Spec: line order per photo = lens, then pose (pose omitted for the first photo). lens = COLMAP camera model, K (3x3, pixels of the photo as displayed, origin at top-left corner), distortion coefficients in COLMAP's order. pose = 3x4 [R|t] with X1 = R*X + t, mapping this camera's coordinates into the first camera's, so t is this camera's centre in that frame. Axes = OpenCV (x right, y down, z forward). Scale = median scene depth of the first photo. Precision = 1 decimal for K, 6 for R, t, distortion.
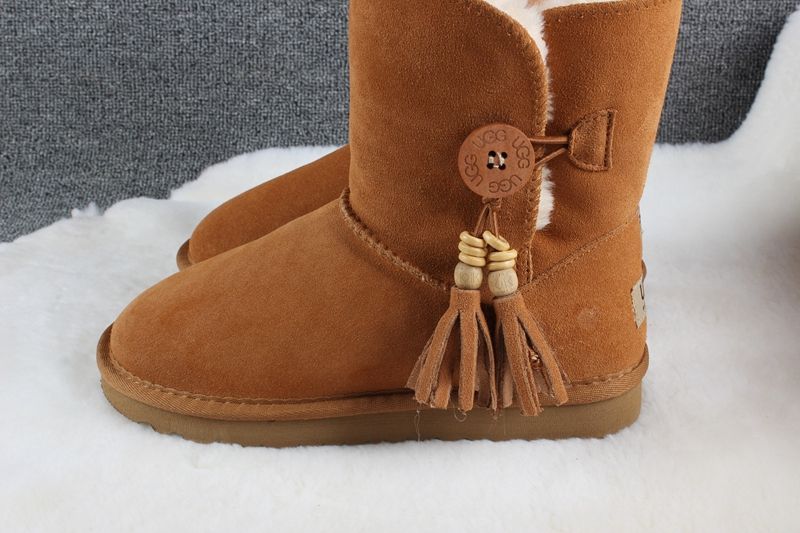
lens RADIAL K [[1190.9, 0, 392.4], [0, 1190.9, 243.8], [0, 0, 1]] dist [-0.021660, 0.000000]
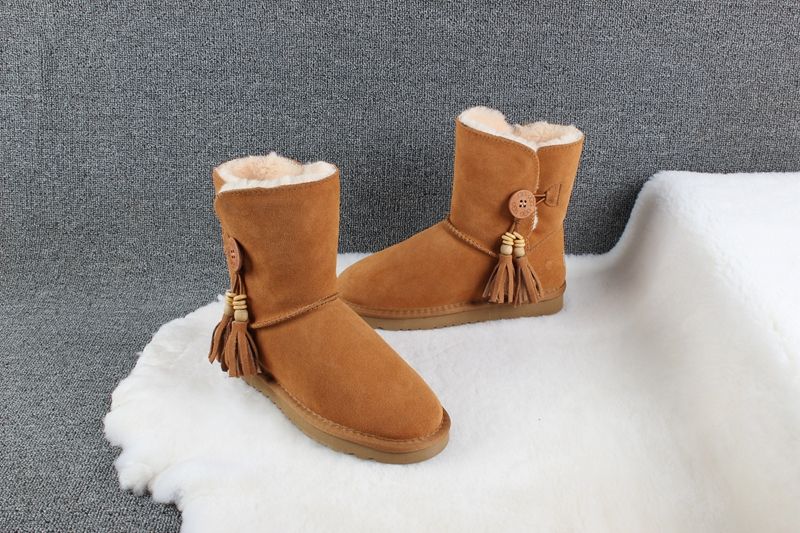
lens RADIAL K [[920.0, 0, 397.8], [0, 920.0, 253.3], [0, 0, 1]] dist [-0.107102, 0.000000]
pose [[0.999037, 0.013725, 0.041668, -0.065463], [-0.014251, 0.999822, 0.012335, -0.097394], [-0.041492, -0.012917, 0.999055, -0.267106]]
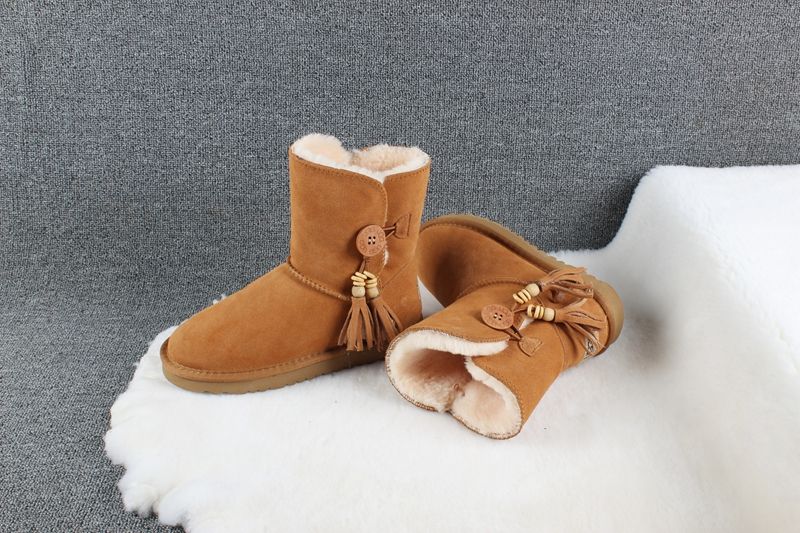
lens RADIAL K [[920.0, 0, 404.2], [0, 920.0, 259.3], [0, 0, 1]] dist [-0.107102, 0.000000]
pose [[0.997506, -0.005863, 0.070336, -0.086604], [0.002226, 0.998662, 0.051670, -0.136916], [-0.070545, -0.051385, 0.996184, -0.250833]]
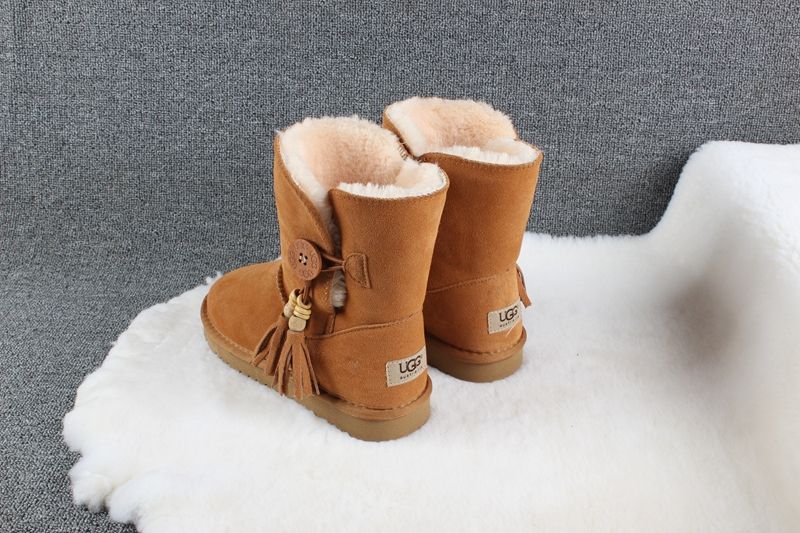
lens RADIAL K [[922.6, 0, 395.8], [0, 922.6, 260.6], [0, 0, 1]] dist [-0.097030, 0.000000]
pose [[0.999745, 0.020999, 0.008311, -0.039274], [-0.021312, 0.998990, 0.039550, -0.091671], [-0.007472, -0.039717, 0.999183, -0.133659]]
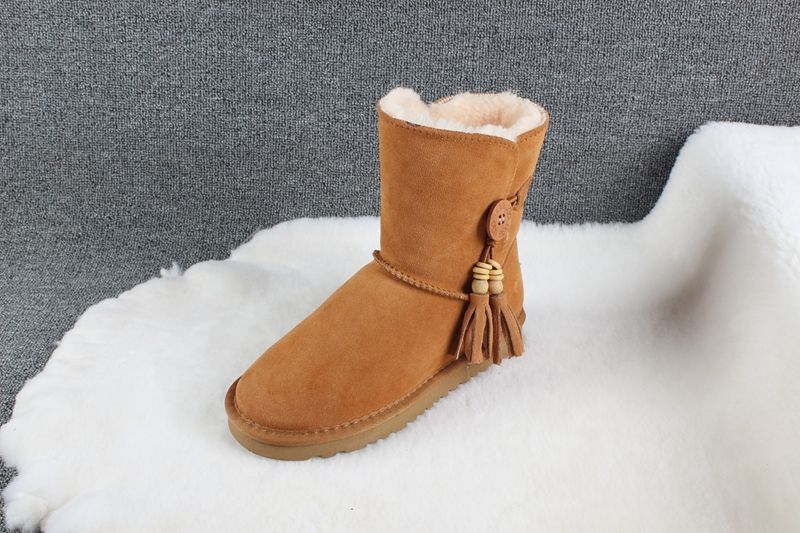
lens RADIAL K [[978.1, 0, 392.8], [0, 978.1, 264.4], [0, 0, 1]] dist [-0.077911, 0.000000]
pose [[0.999607, 0.024715, 0.013246, -0.015518], [-0.025756, 0.996023, 0.085291, -0.124949], [-0.011086, -0.085599, 0.996268, -0.110742]]
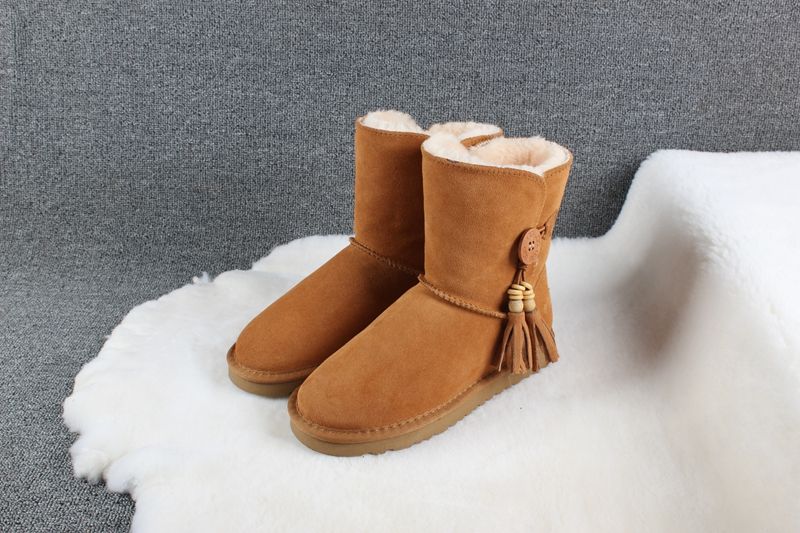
lens RADIAL K [[922.6, 0, 393.4], [0, 922.6, 248.0], [0, 0, 1]] dist [-0.097030, 0.000000]
pose [[0.999575, 0.018493, 0.022547, -0.026465], [-0.018801, 0.999732, 0.013537, -0.081952], [-0.022291, -0.013955, 0.999654, -0.220210]]
